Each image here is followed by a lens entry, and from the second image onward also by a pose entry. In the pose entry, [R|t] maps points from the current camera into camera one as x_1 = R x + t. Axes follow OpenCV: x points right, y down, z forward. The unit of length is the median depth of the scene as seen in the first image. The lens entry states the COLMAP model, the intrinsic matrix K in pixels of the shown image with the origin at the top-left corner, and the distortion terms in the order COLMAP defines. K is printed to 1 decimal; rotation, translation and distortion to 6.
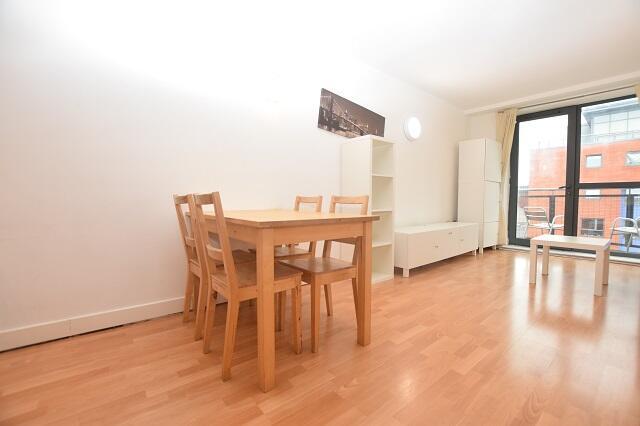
lens RADIAL K [[287.4, 0, 319.6], [0, 287.4, 212.6], [0, 0, 1]] dist [-0.028149, 0.003742]
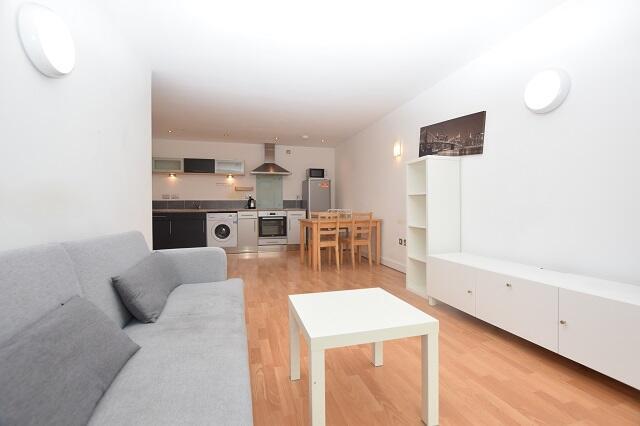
lens RADIAL K [[287.4, 0, 320.0], [0, 287.4, 212.7], [0, 0, 1]] dist [-0.028149, 0.003742]
pose [[-0.393520, 0.002058, -0.919314, 1.266602], [-0.043833, 0.998818, 0.020999, -0.063540], [0.918271, 0.048560, -0.392964, 1.040059]]
